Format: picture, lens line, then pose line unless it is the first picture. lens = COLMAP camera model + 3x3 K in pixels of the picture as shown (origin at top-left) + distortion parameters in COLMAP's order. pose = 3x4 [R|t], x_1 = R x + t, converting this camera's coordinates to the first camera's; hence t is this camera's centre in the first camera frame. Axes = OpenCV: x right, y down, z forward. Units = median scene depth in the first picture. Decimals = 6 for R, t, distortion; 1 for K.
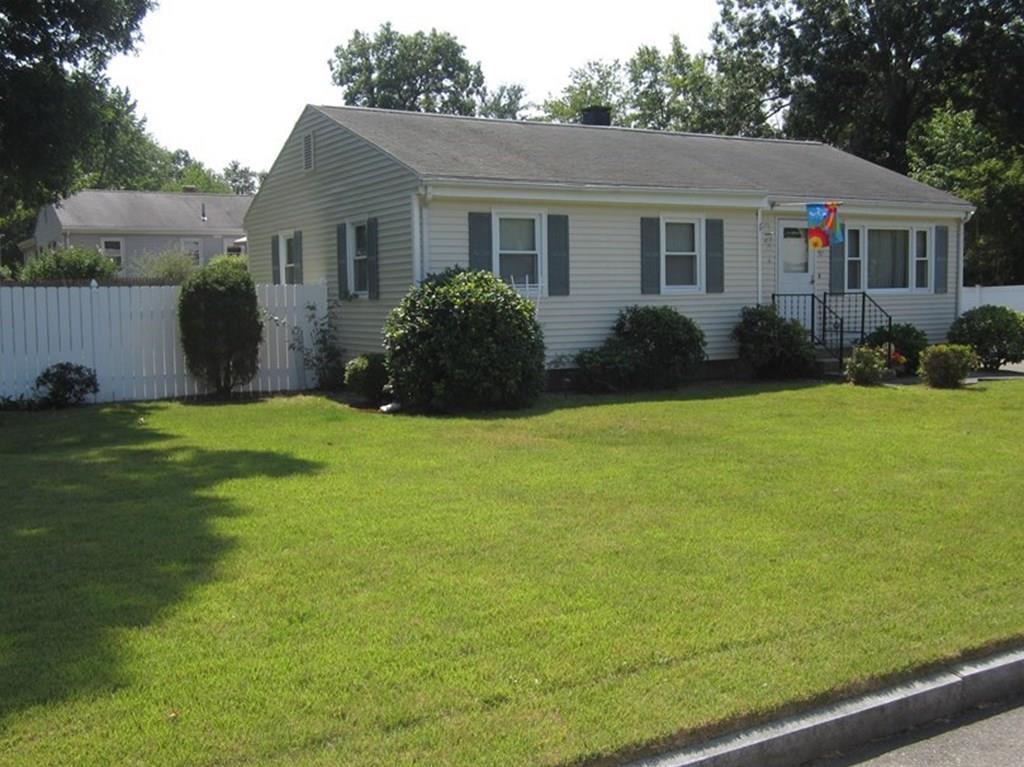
lens RADIAL K [[1073.2, 0, 492.3], [0, 1073.2, 384.7], [0, 0, 1]] dist [-0.046644, 0.003311]
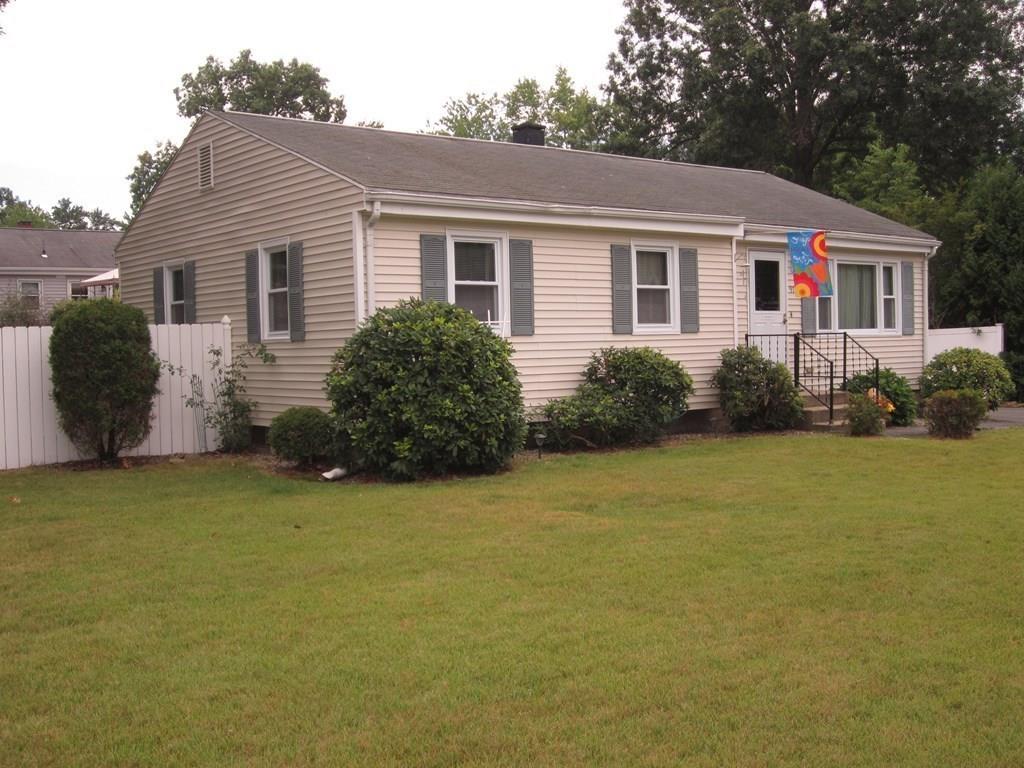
lens RADIAL K [[1136.7, 0, 512.0], [0, 1136.7, 384.0], [0, 0, 1]] dist [-0.091409, 0.002384]
pose [[0.988767, -0.008928, 0.149201, -0.066268], [0.016390, 0.998671, -0.048863, -0.001677], [-0.148567, 0.050759, 0.987599, 0.106245]]
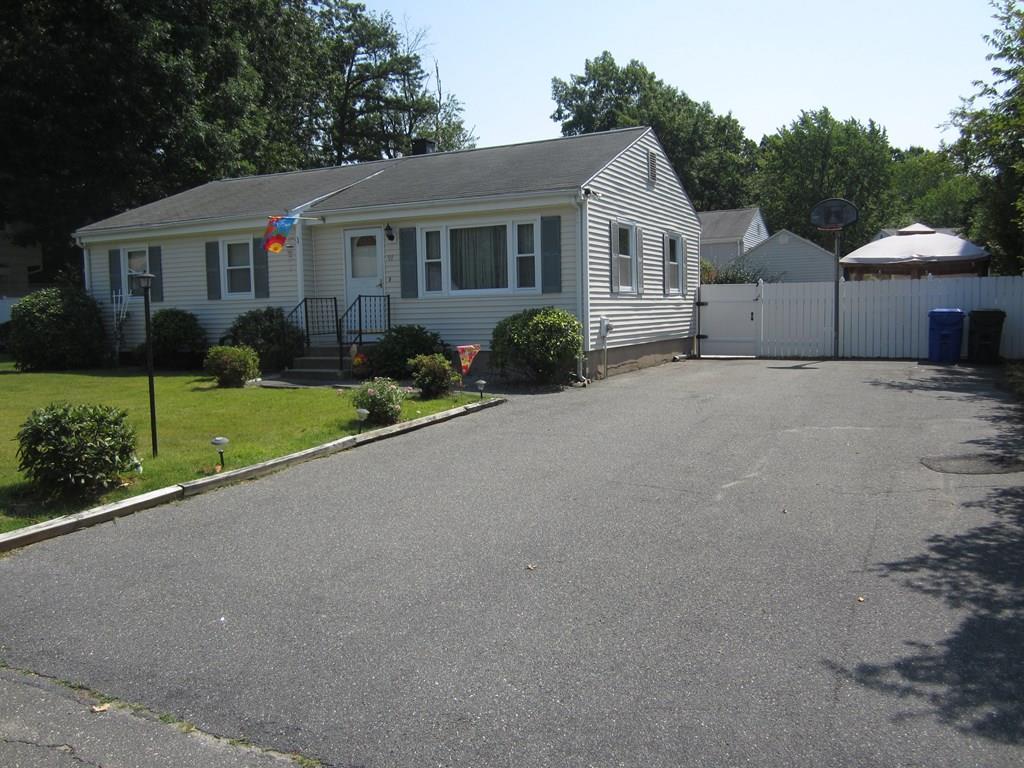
lens RADIAL K [[847.7, 0, 514.0], [0, 847.7, 384.6], [0, 0, 1]] dist [-0.044034, 0.013082]
pose [[0.550111, 0.080488, -0.831204, 1.082917], [-0.056520, 0.996651, 0.059102, -0.055092], [0.833177, 0.014467, 0.552818, 0.646901]]
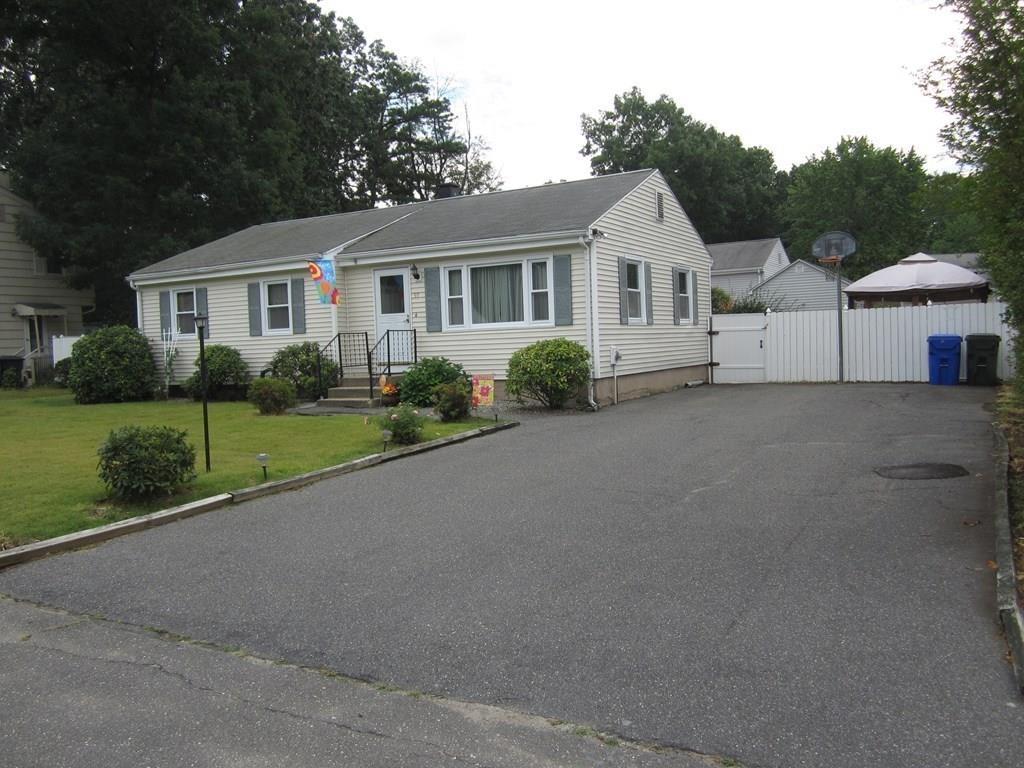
lens RADIAL K [[847.7, 0, 514.0], [0, 847.7, 384.6], [0, 0, 1]] dist [-0.044034, 0.013082]
pose [[0.514780, 0.043117, -0.856237, 1.145588], [-0.042820, 0.998781, 0.024551, -0.054594], [0.856252, 0.024026, 0.515999, 0.628922]]
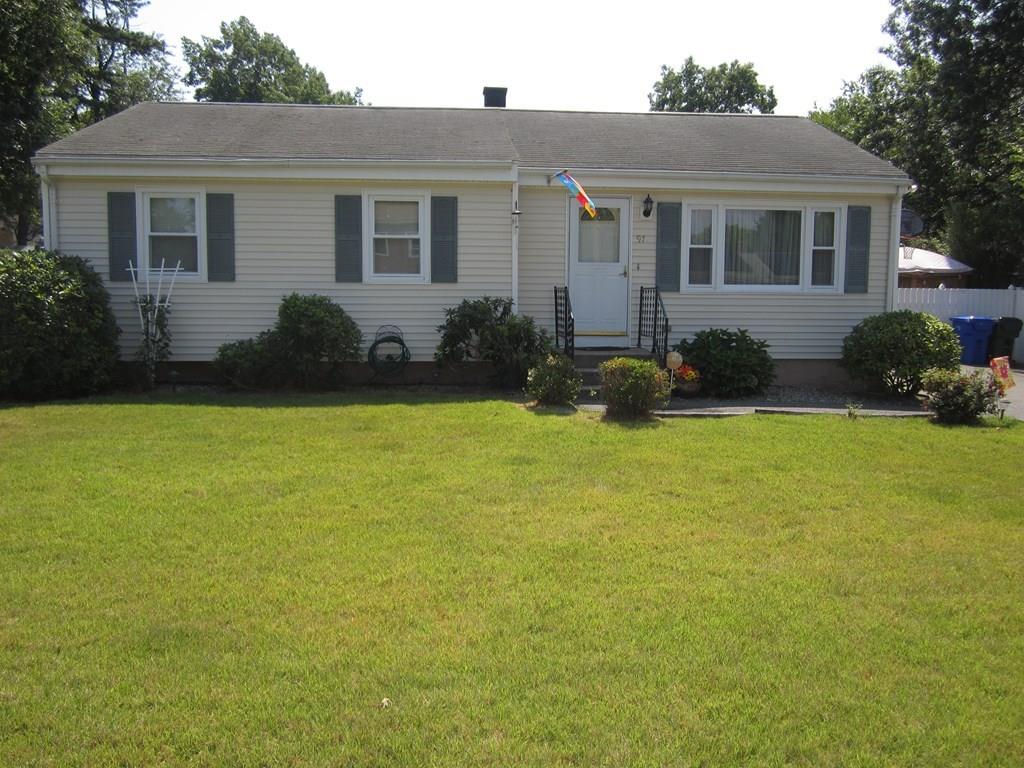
lens RADIAL K [[847.7, 0, 514.0], [0, 847.7, 384.6], [0, 0, 1]] dist [-0.044034, 0.013082]
pose [[0.905180, 0.067834, -0.419581, 0.501081], [-0.058756, 0.997675, 0.034539, -0.029178], [0.420948, -0.006611, 0.907061, 0.376536]]
